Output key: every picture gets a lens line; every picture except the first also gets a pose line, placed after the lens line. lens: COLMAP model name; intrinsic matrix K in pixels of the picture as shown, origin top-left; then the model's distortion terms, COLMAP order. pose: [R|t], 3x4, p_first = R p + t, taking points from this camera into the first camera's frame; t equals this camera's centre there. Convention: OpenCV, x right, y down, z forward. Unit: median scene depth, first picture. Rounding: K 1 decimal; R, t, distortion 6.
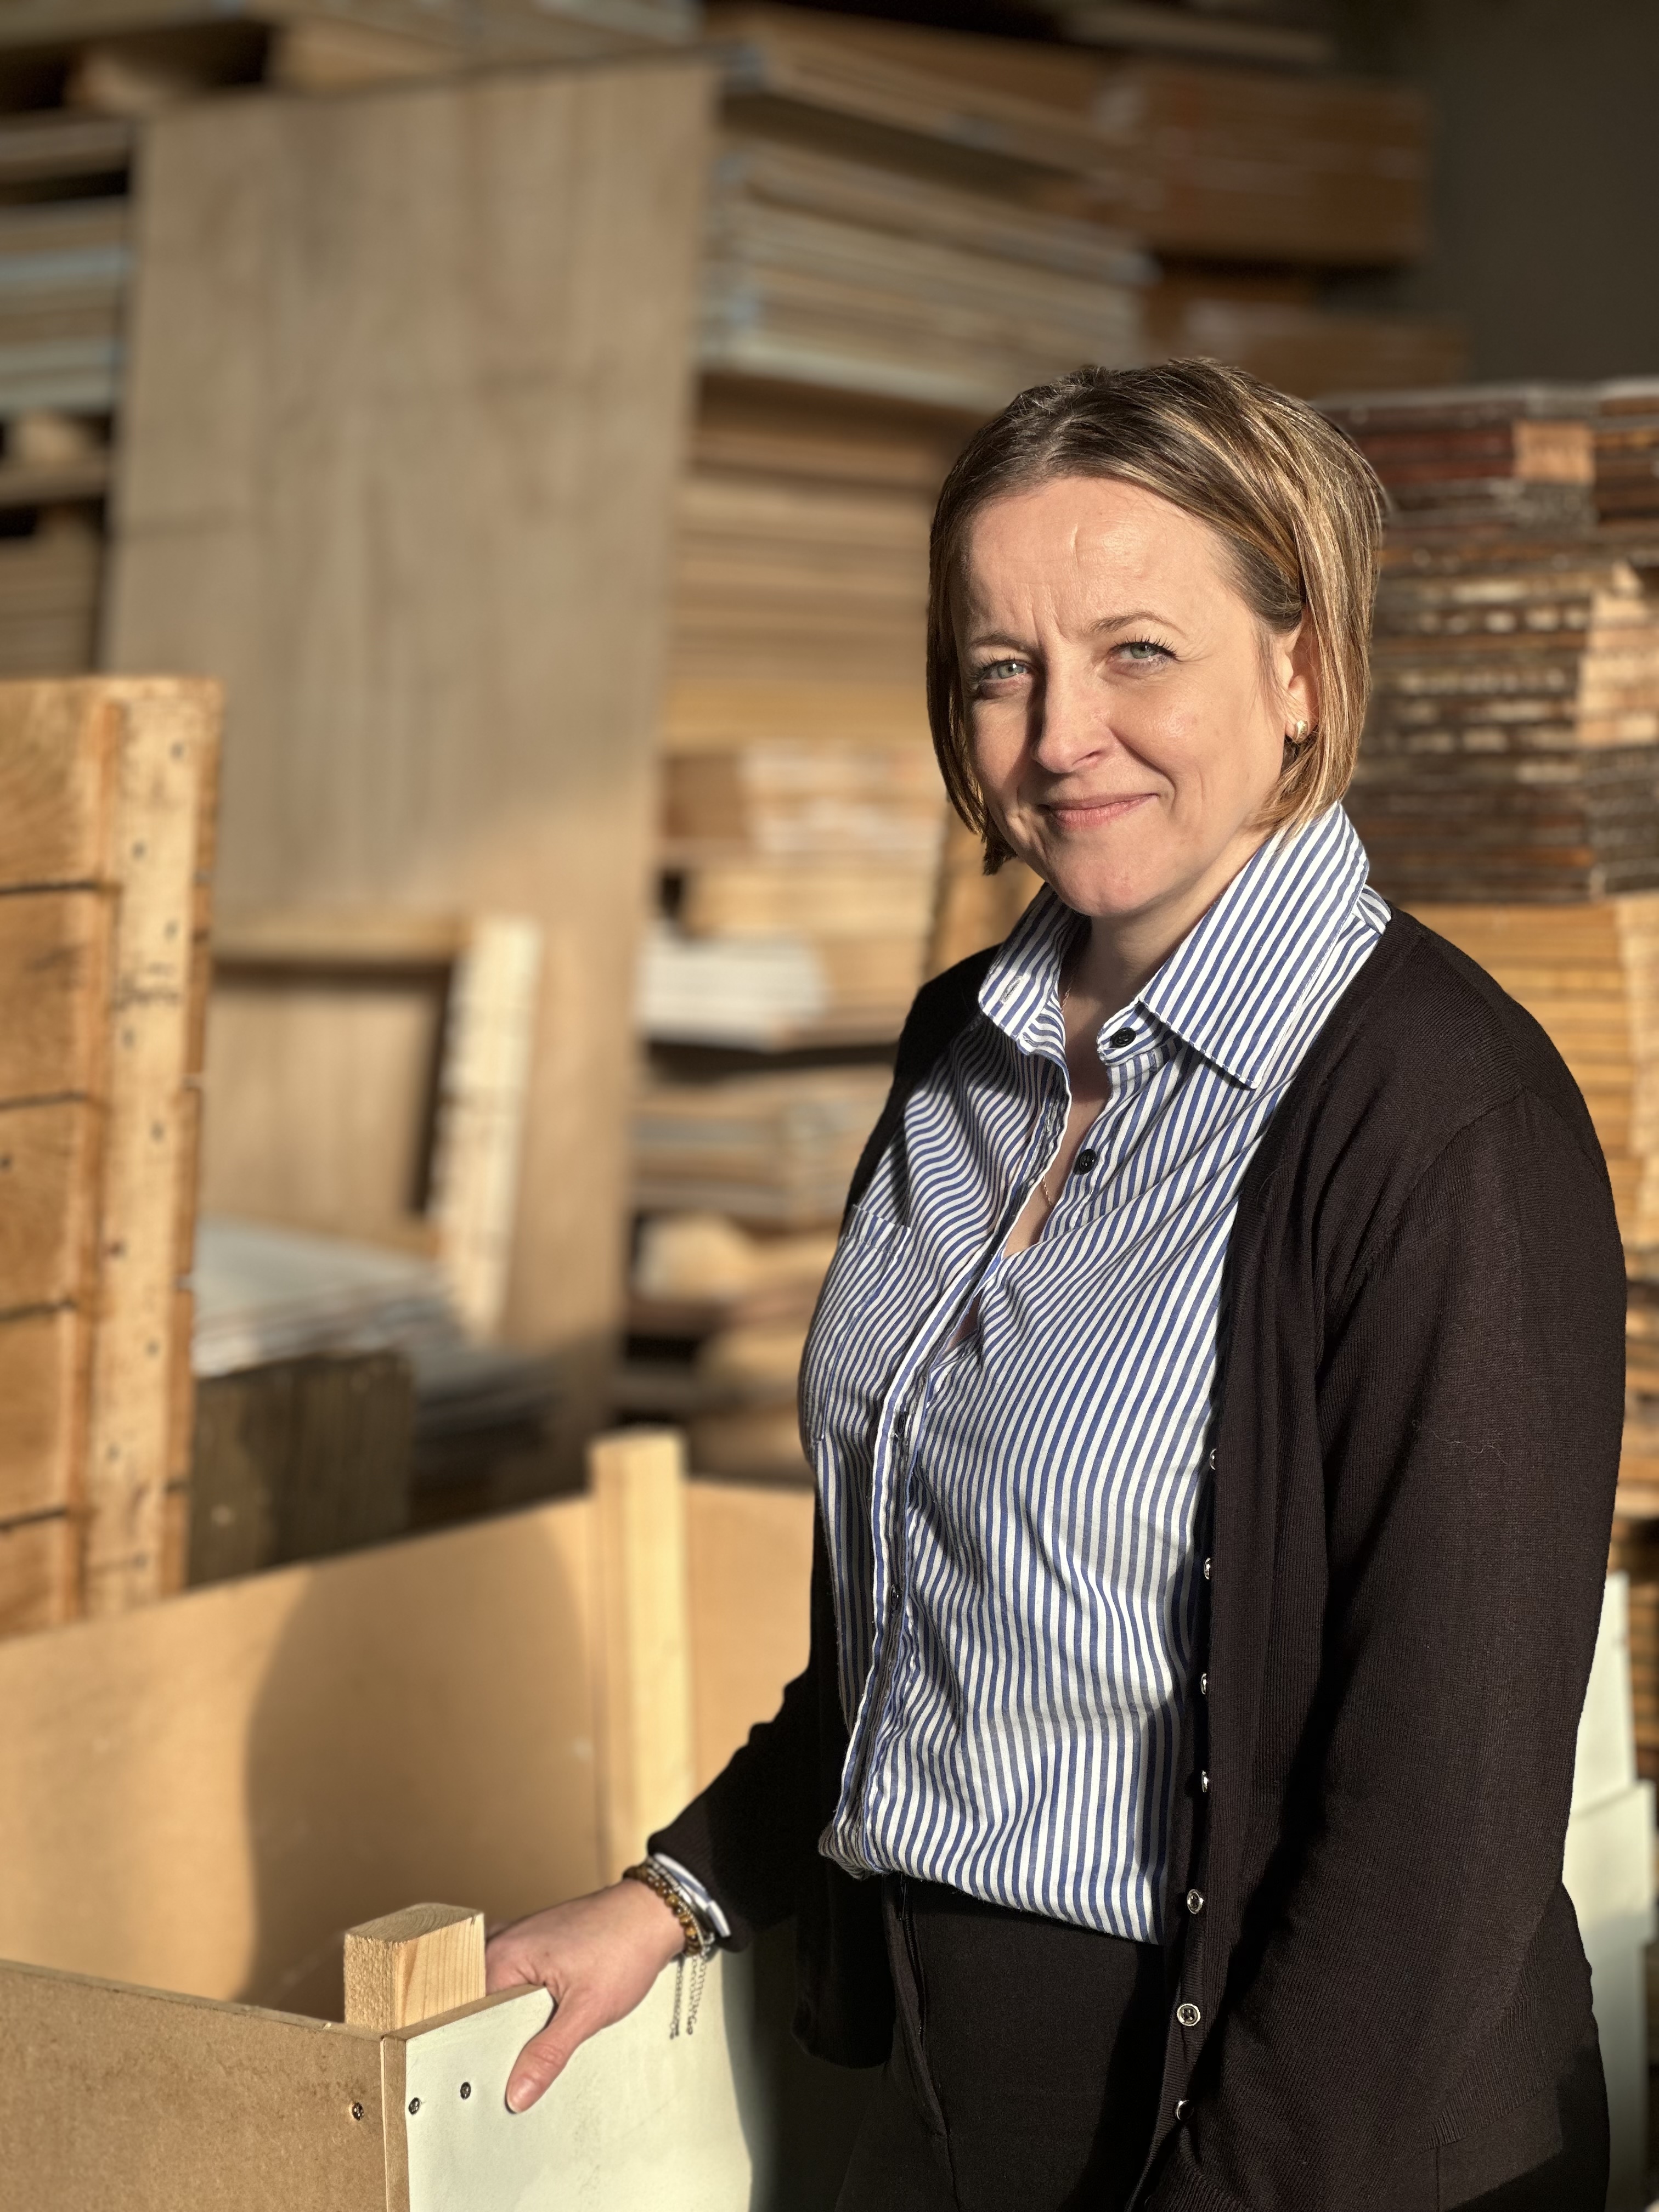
lens RADIAL K [[4984.8, 0, 829.5], [0, 4984.8, 1106.0], [0, 0, 1]] dist [0.118645, 1.046686]
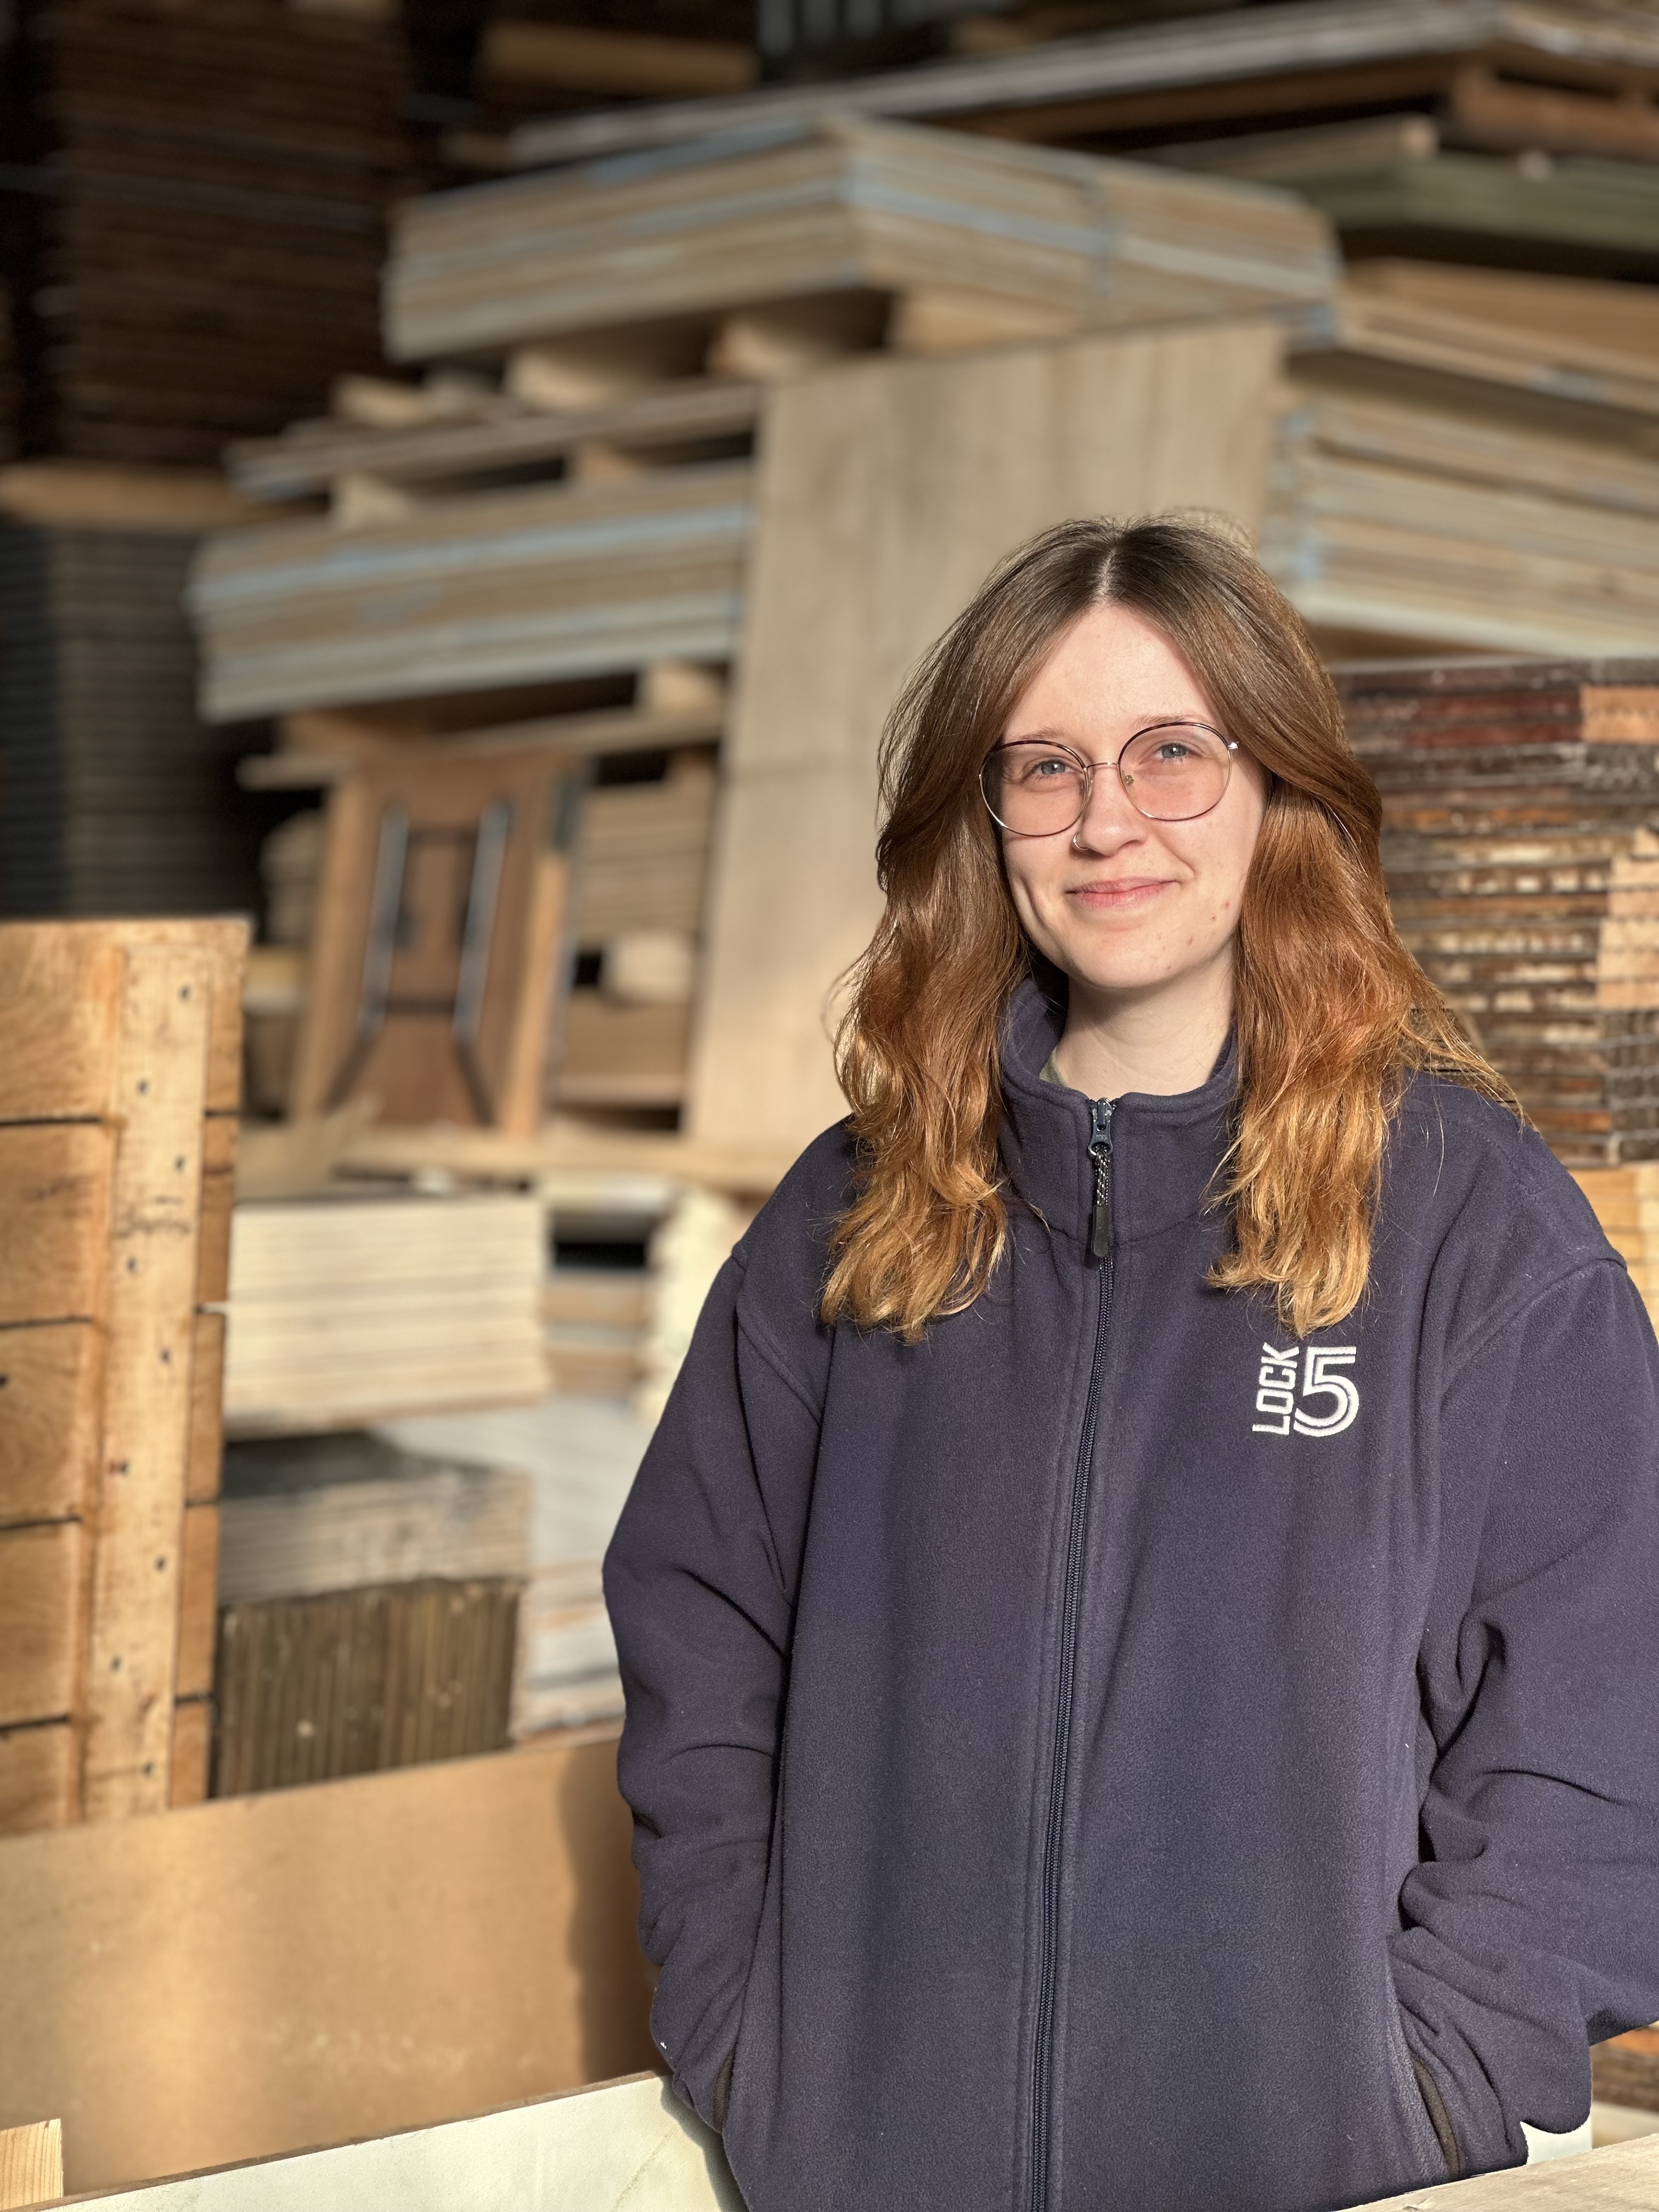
lens RADIAL K [[4984.8, 0, 829.5], [0, 4984.8, 1106.0], [0, 0, 1]] dist [0.118645, 1.046686]
pose [[0.981784, 0.020057, -0.188937, 0.187843], [-0.028987, 0.998584, -0.044616, -0.004201], [0.187775, 0.049280, 0.980975, -0.001659]]
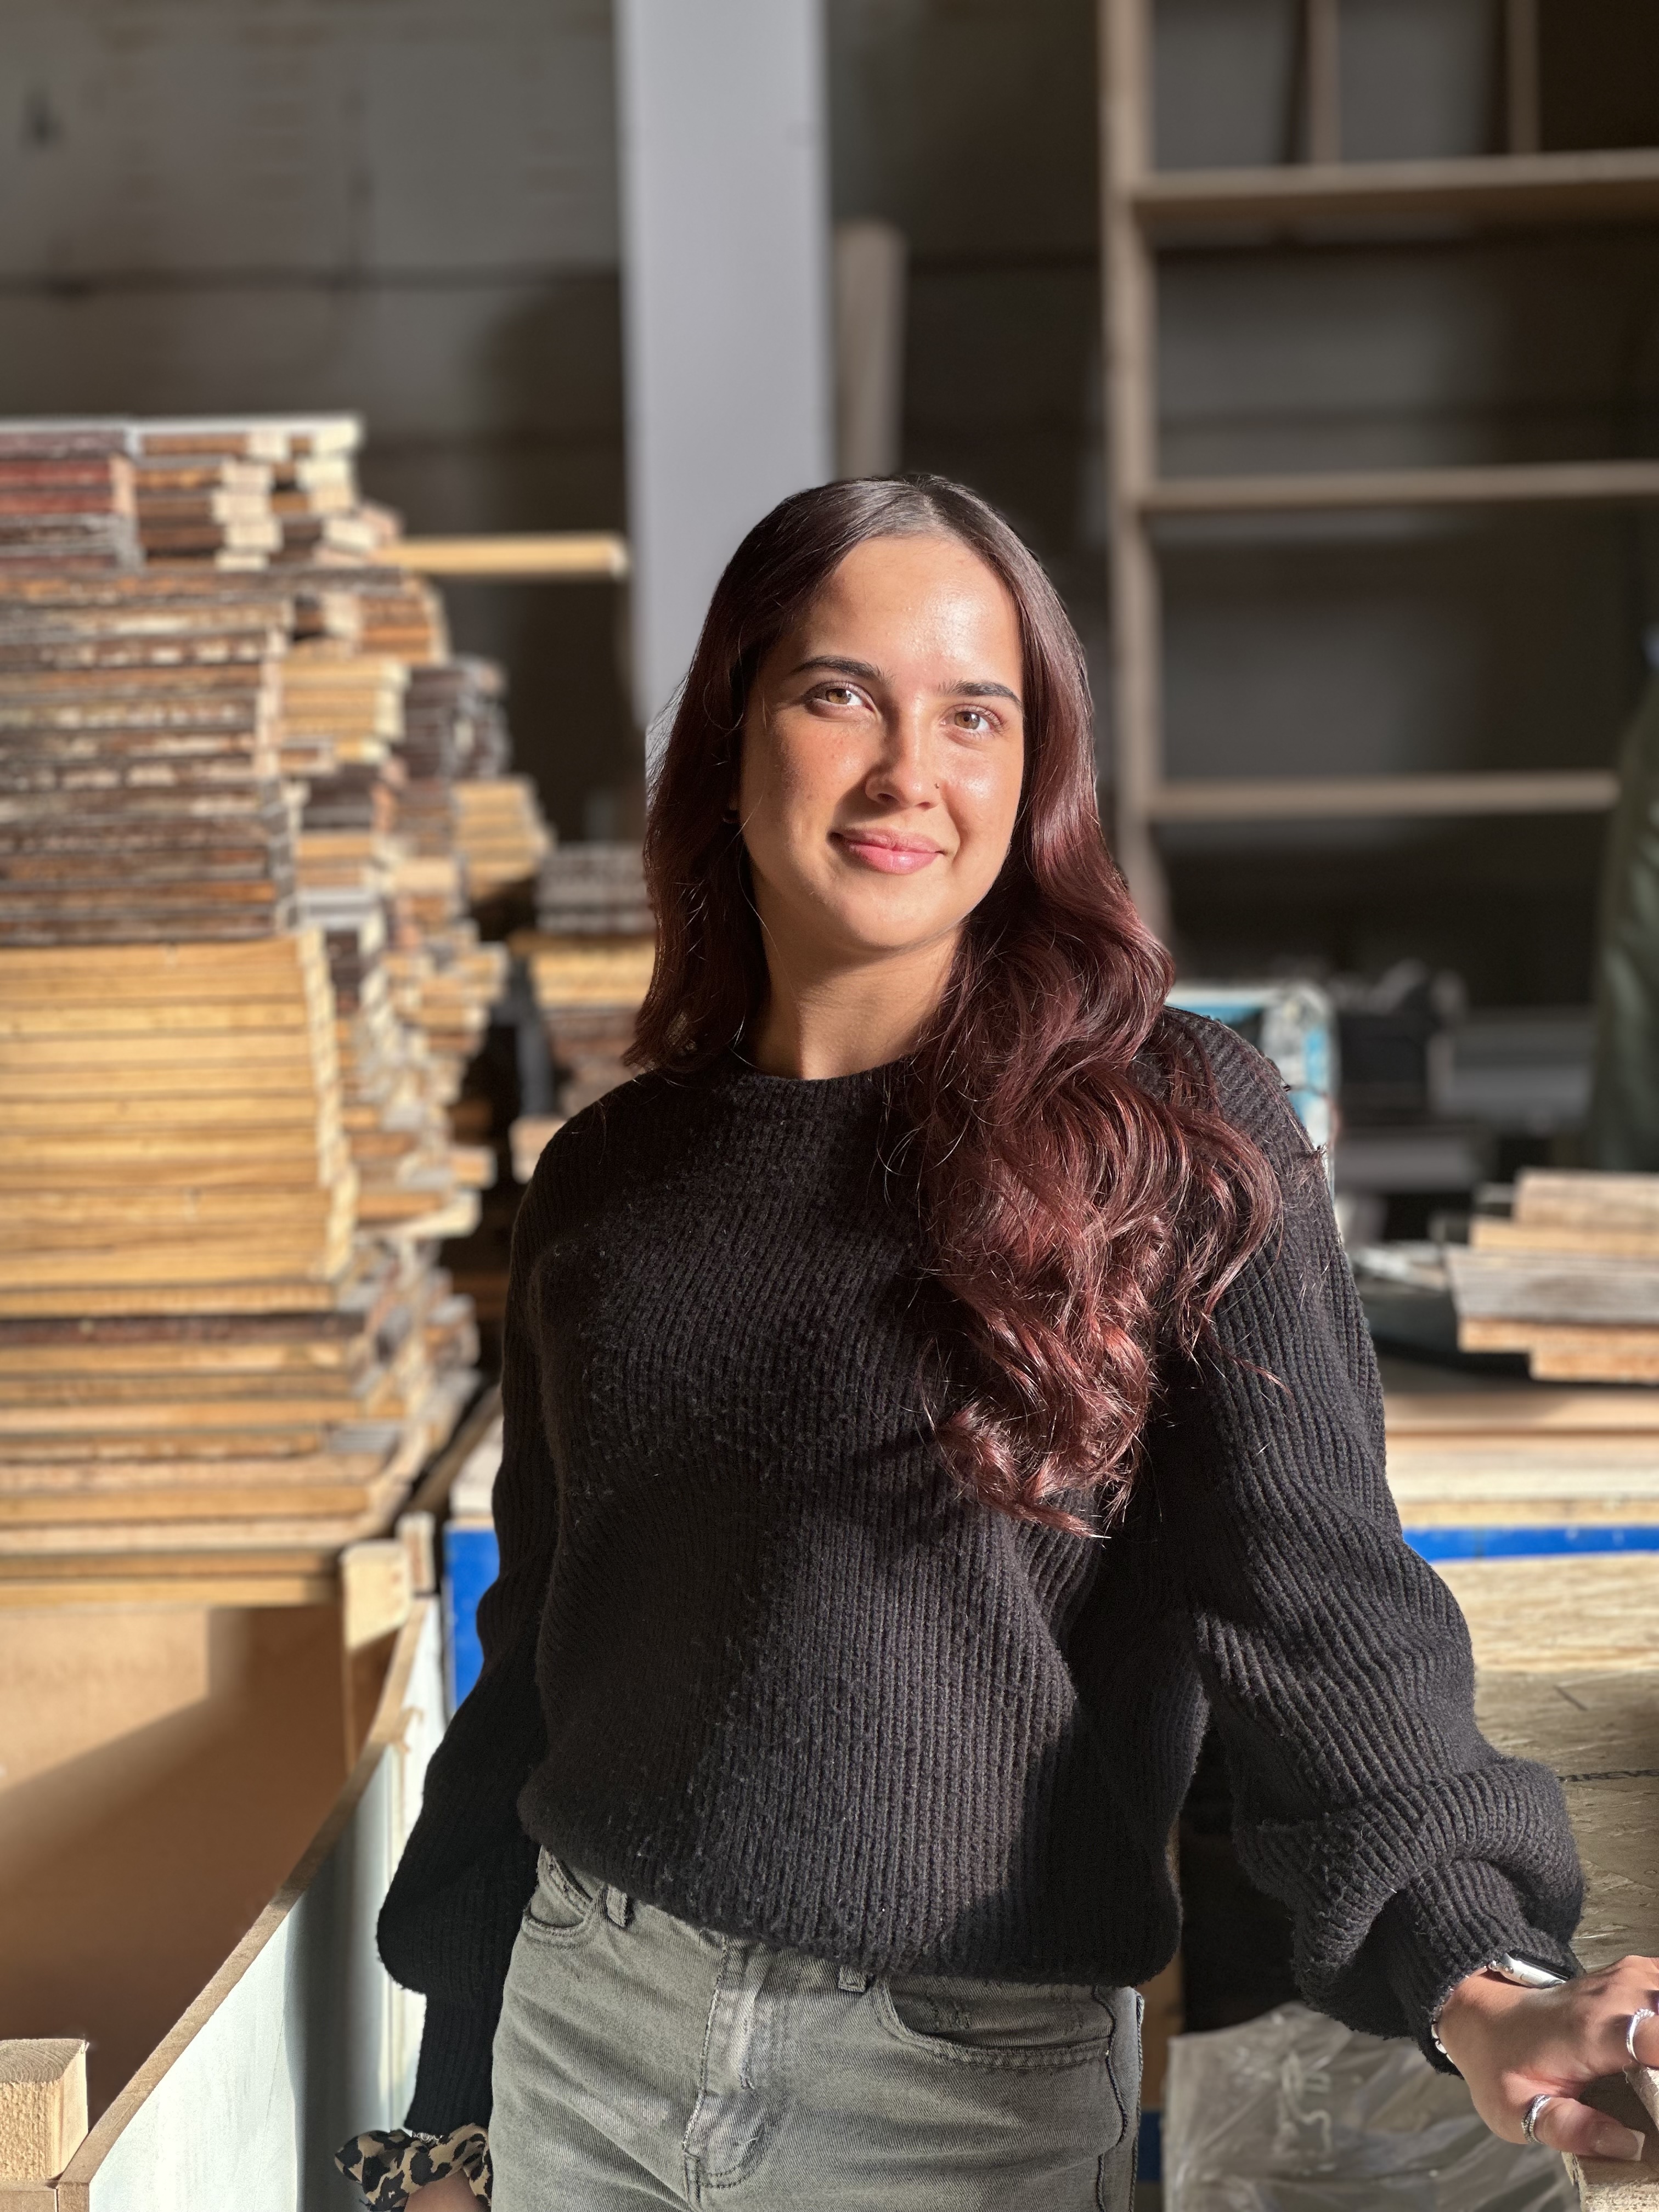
lens RADIAL K [[4984.8, 0, 829.5], [0, 4984.8, 1106.0], [0, 0, 1]] dist [0.118645, 1.046686]
pose [[0.839040, -0.048635, 0.541892, -0.296807], [0.059464, 0.998227, -0.002480, 0.002047], [-0.540810, 0.034304, 0.840445, 0.104884]]
